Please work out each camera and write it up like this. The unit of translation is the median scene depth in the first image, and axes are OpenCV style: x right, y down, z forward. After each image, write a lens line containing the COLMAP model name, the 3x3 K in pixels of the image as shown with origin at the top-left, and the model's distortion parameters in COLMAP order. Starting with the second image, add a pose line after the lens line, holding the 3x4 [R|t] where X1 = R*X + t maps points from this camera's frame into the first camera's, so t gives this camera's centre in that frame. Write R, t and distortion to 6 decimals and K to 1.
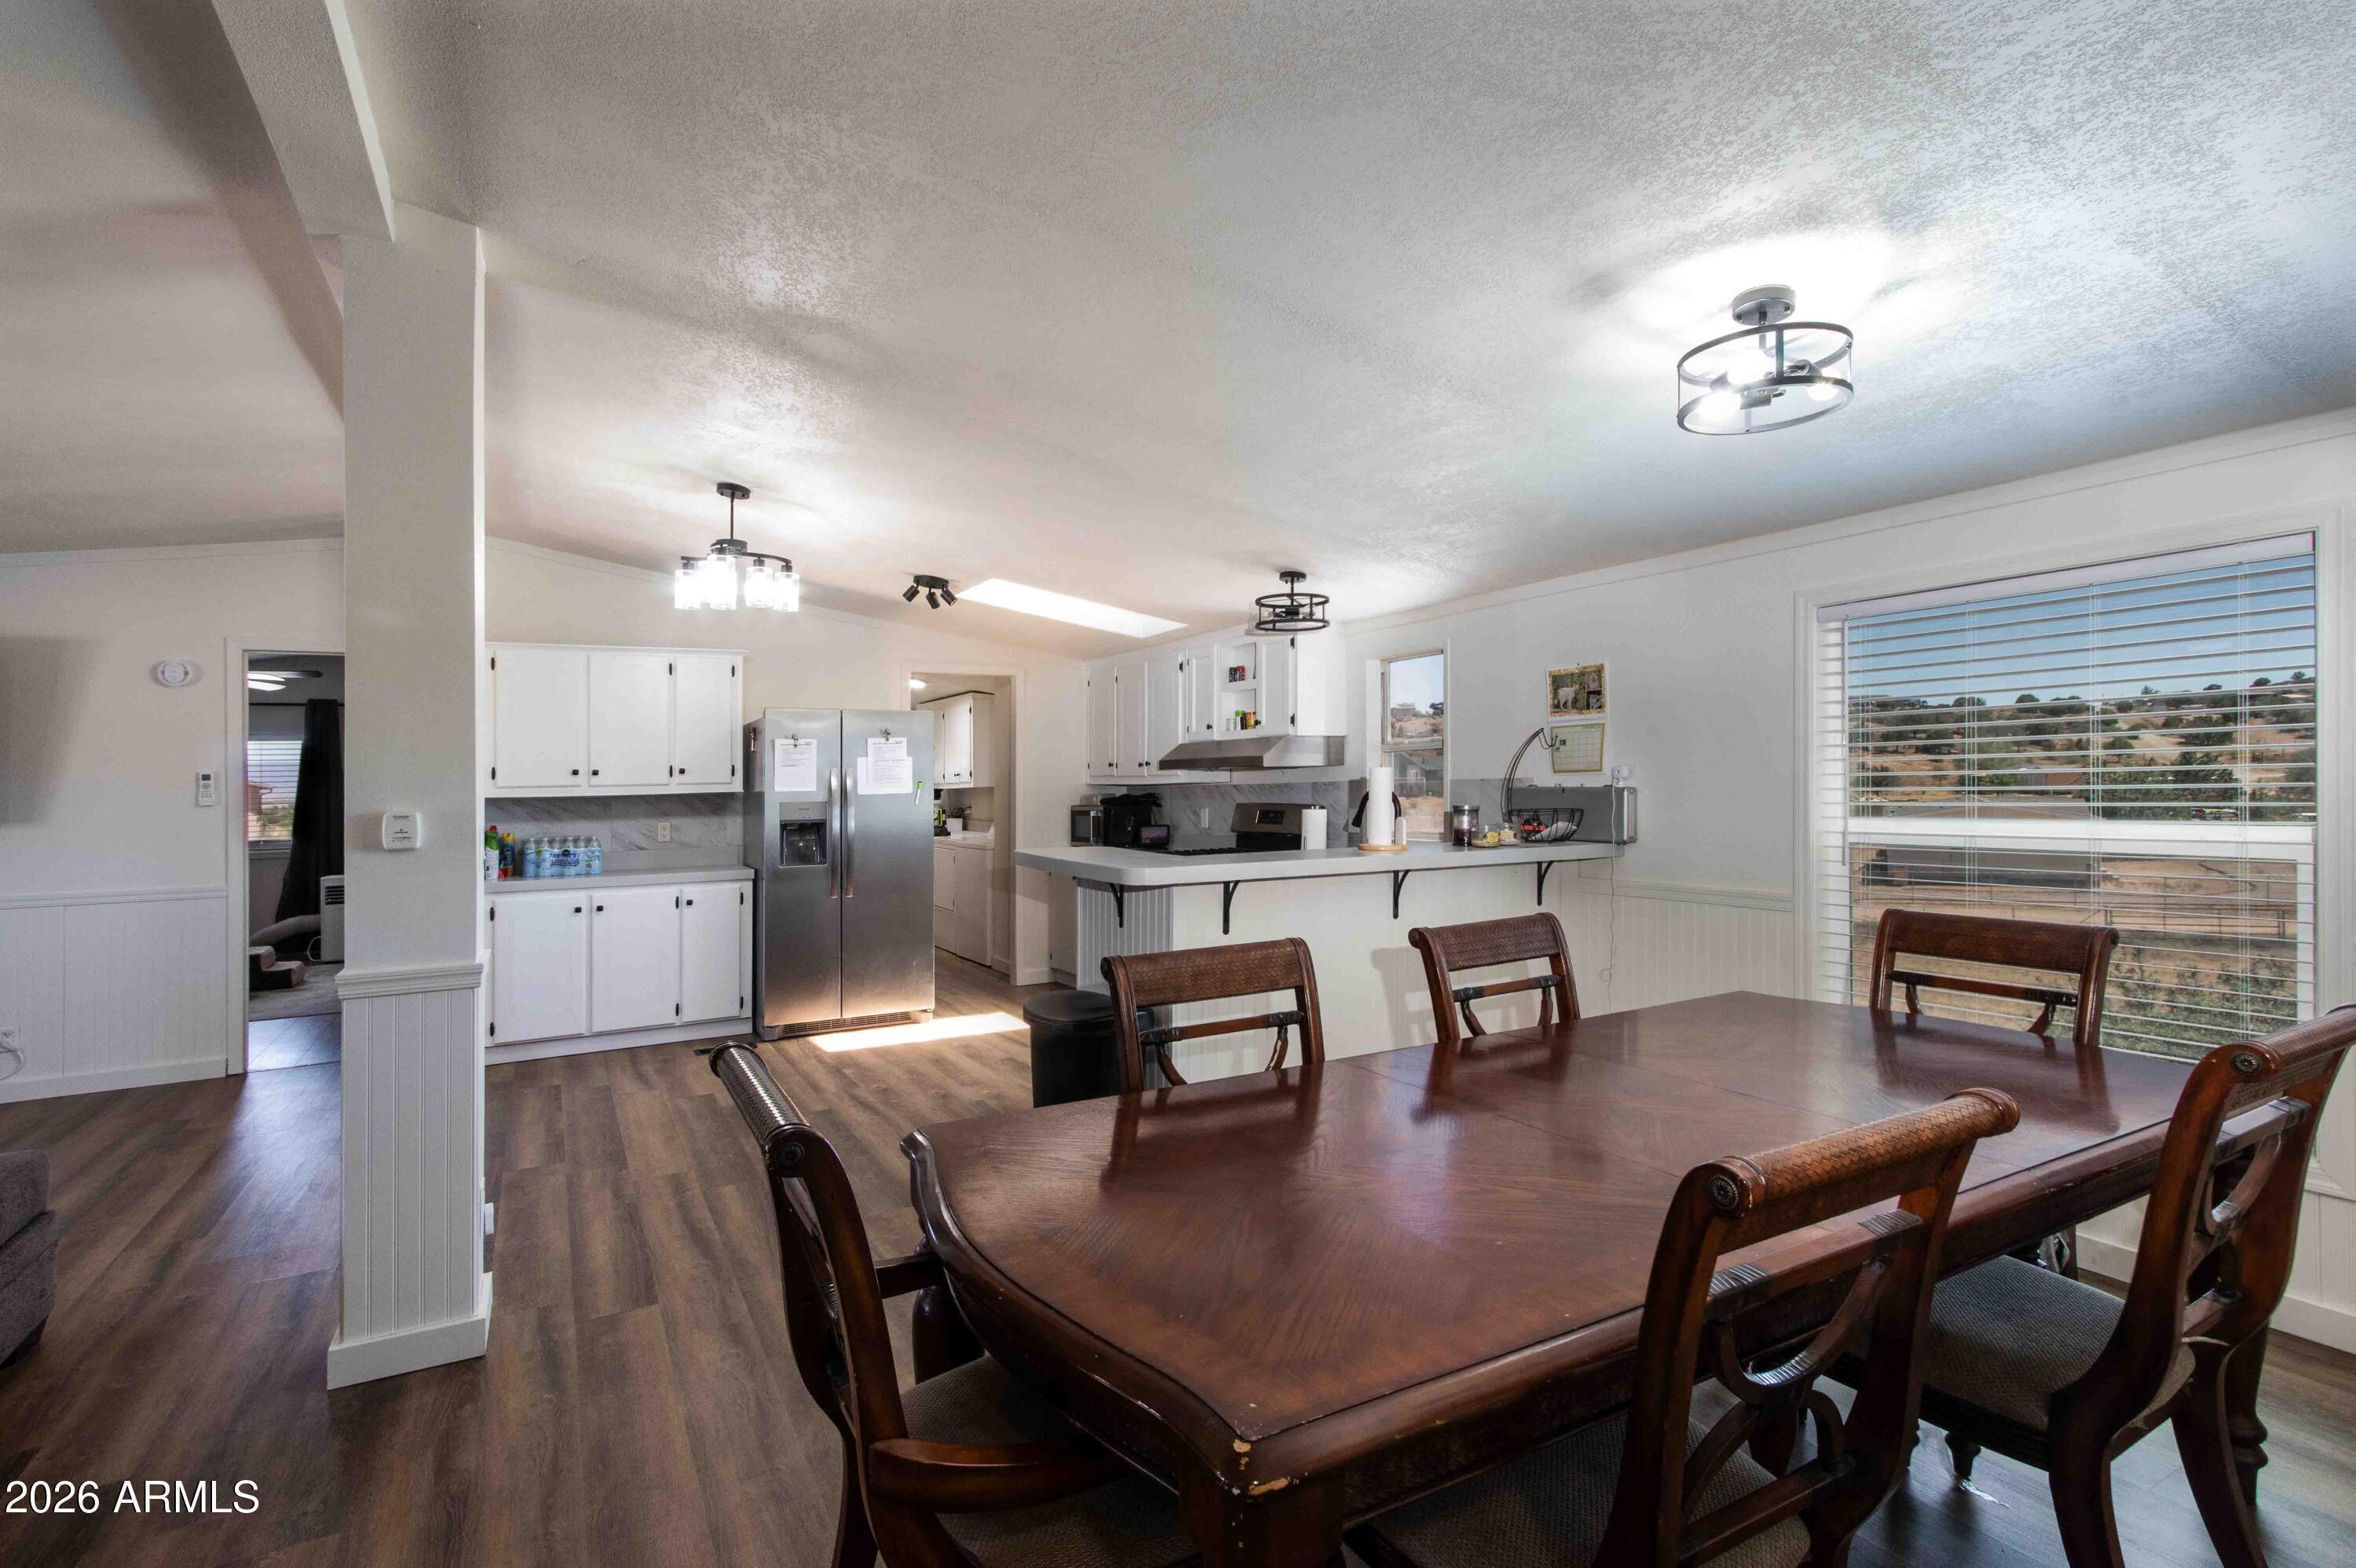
lens RADIAL K [[1110.6, 0, 1154.2], [0, 1110.6, 769.2], [0, 0, 1]] dist [0.004056, 0.001285]
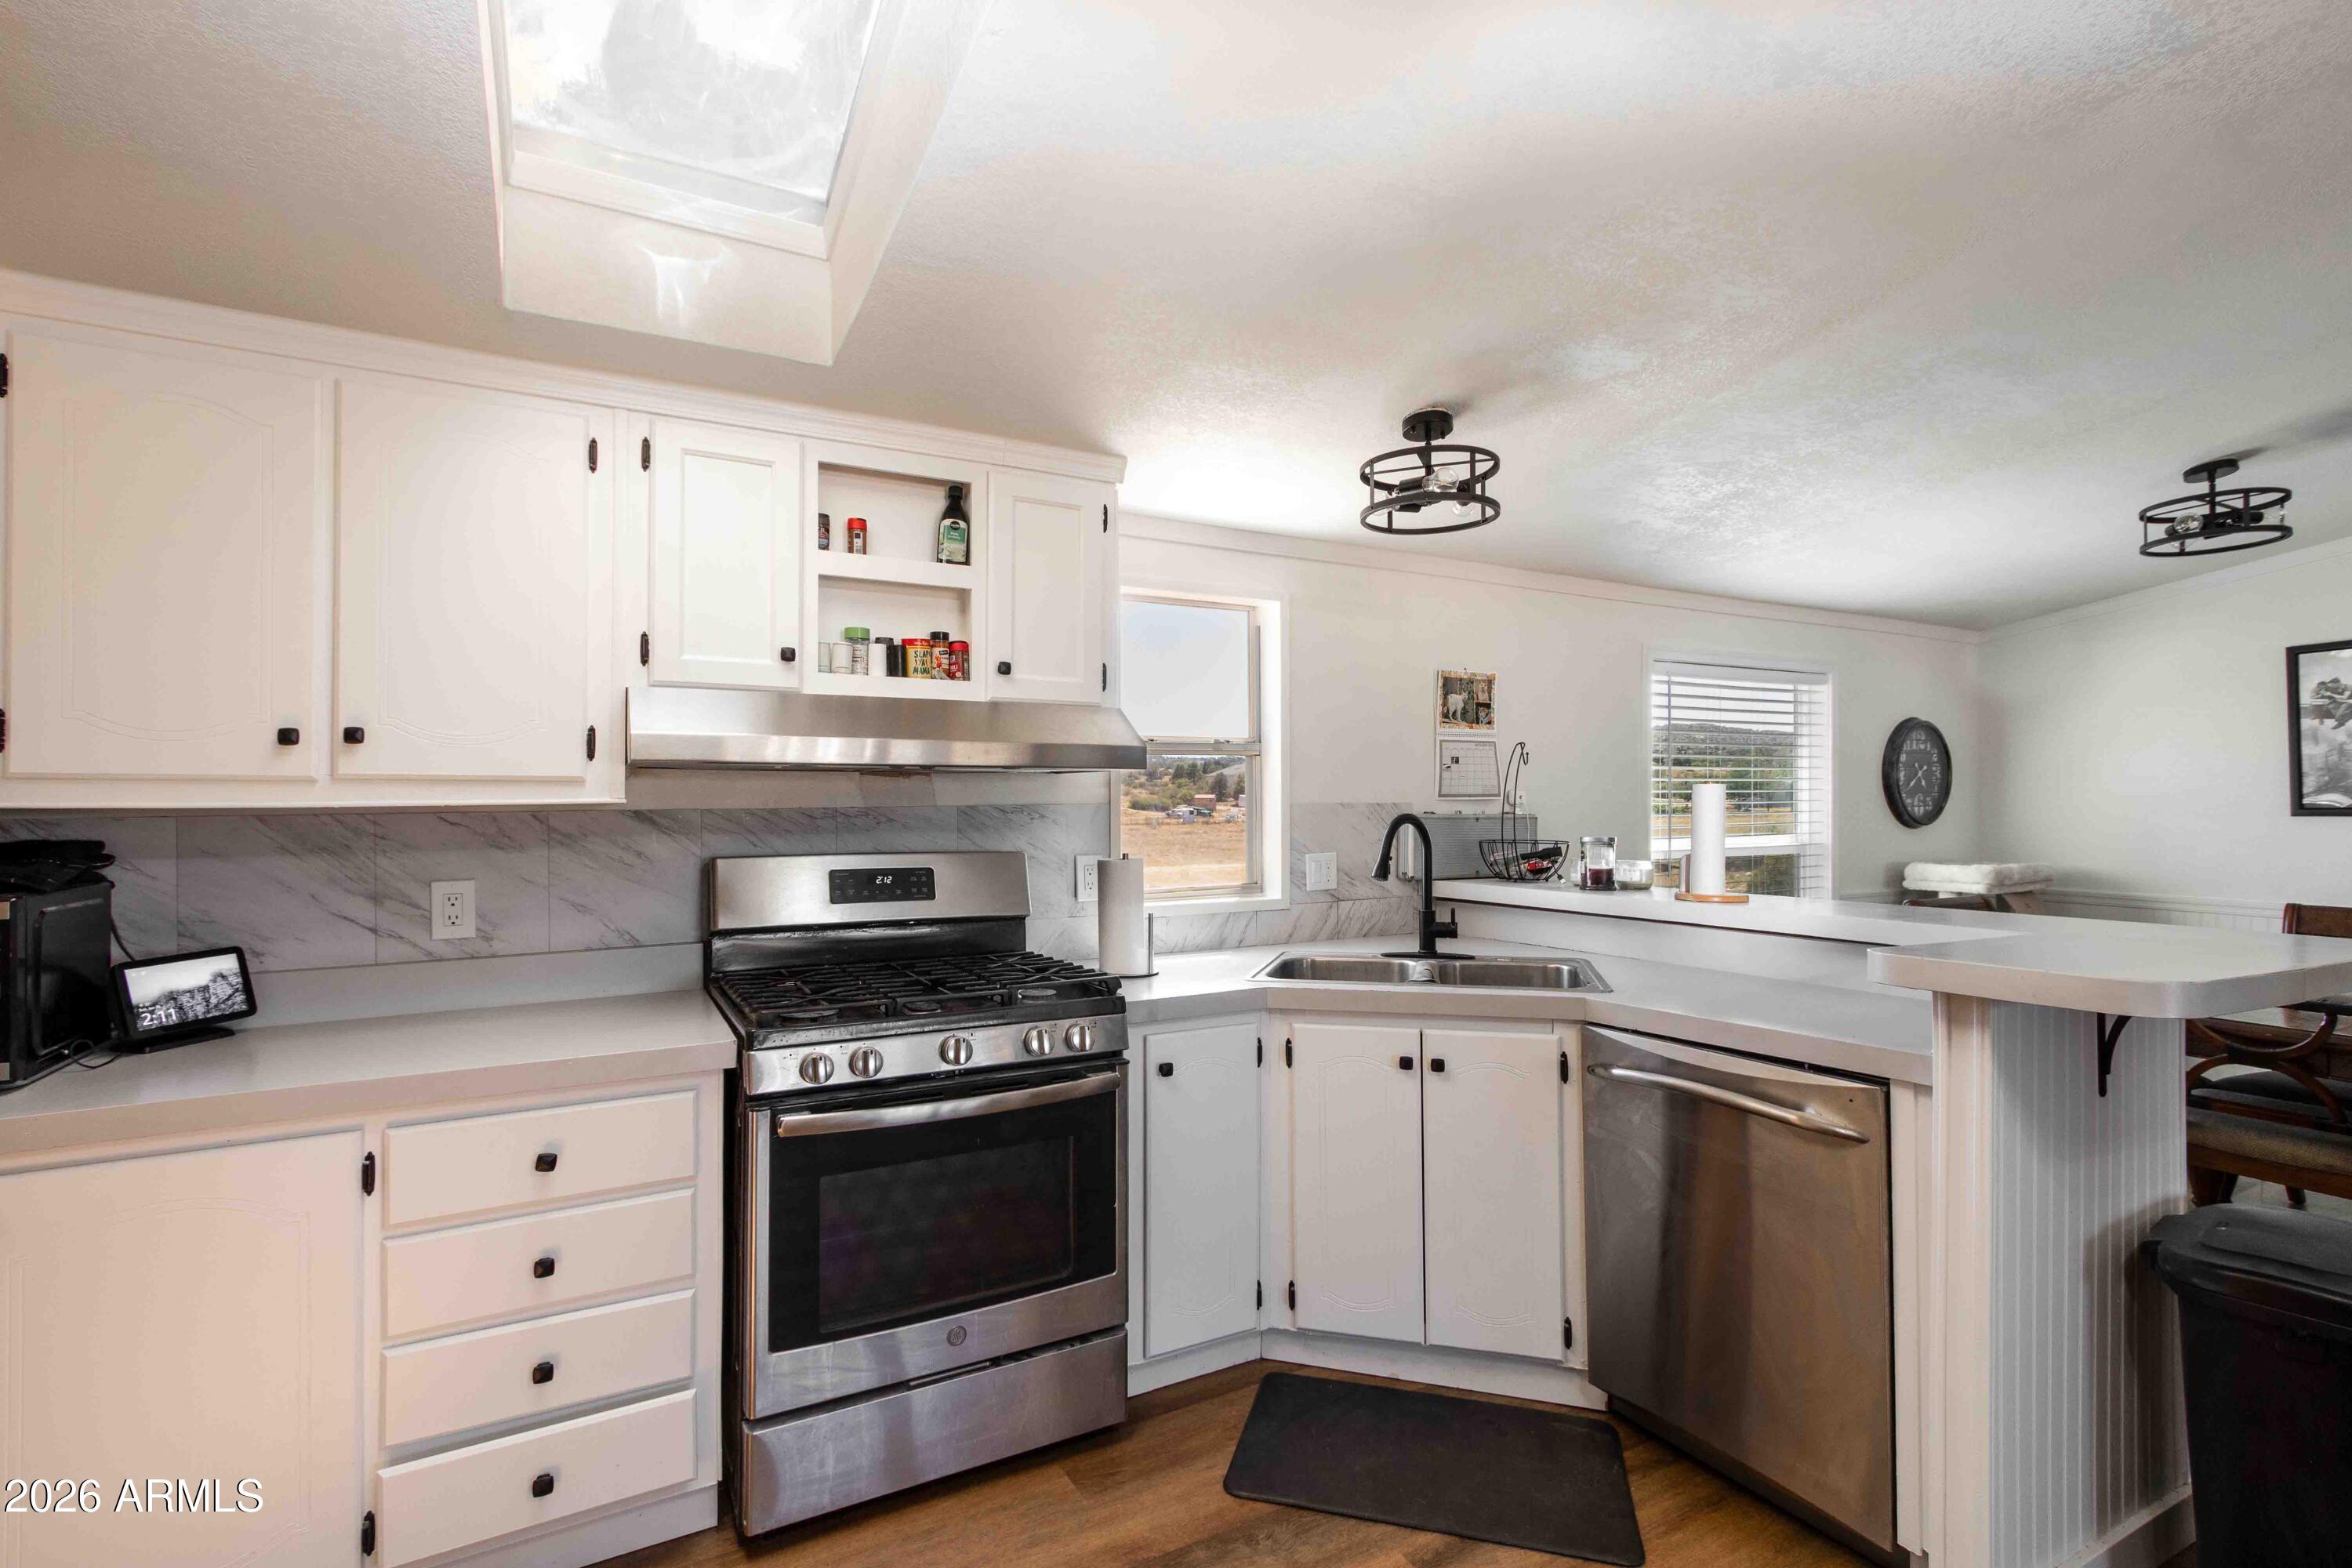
lens RADIAL K [[1088.9, 0, 1171.6], [0, 1088.9, 793.4], [0, 0, 1]] dist [-0.000193, 0.000393]
pose [[-0.002366, 0.023033, 0.999732, -0.420231], [-0.011822, 0.999664, -0.023060, 0.020735], [-0.999927, -0.011873, -0.002092, 1.160489]]
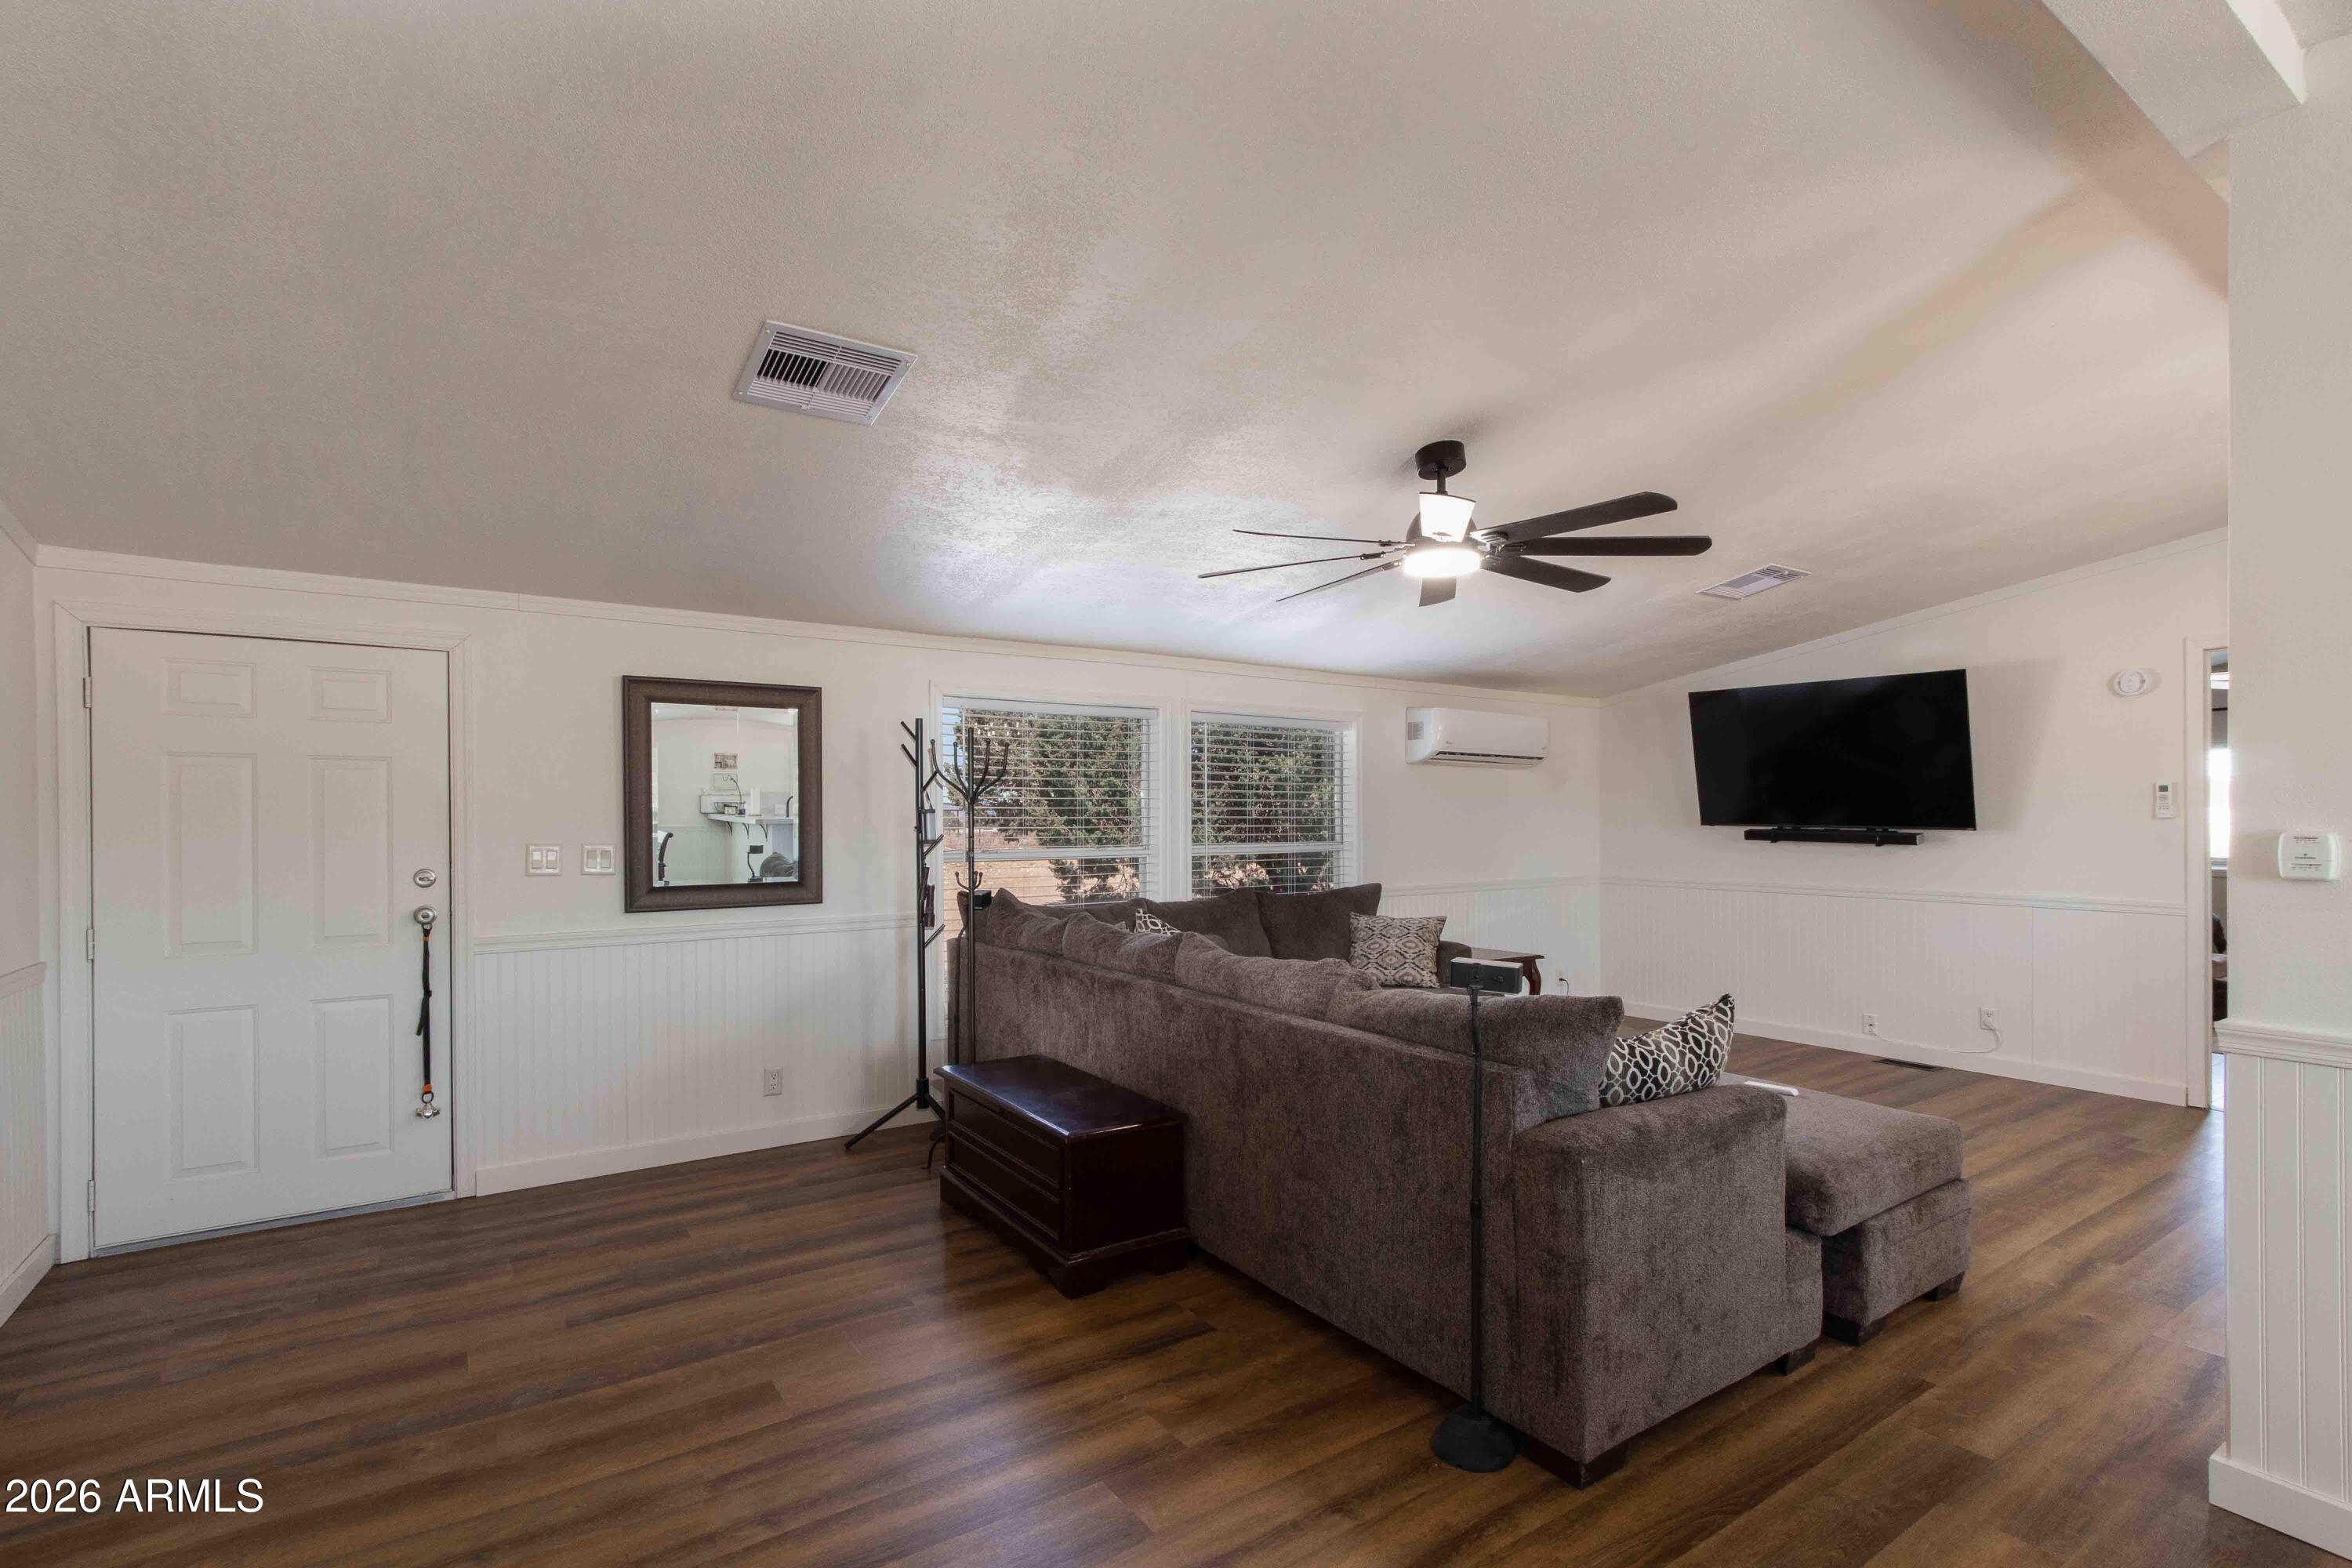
lens RADIAL K [[1096.6, 0, 1162.5], [0, 1096.6, 806.3], [0, 0, 1]] dist [-0.002870, 0.006431]
pose [[0.090461, 0.011410, -0.995835, 0.013221], [0.012226, 0.999846, 0.012566, 0.000454], [0.995825, -0.013312, 0.090307, 0.068278]]
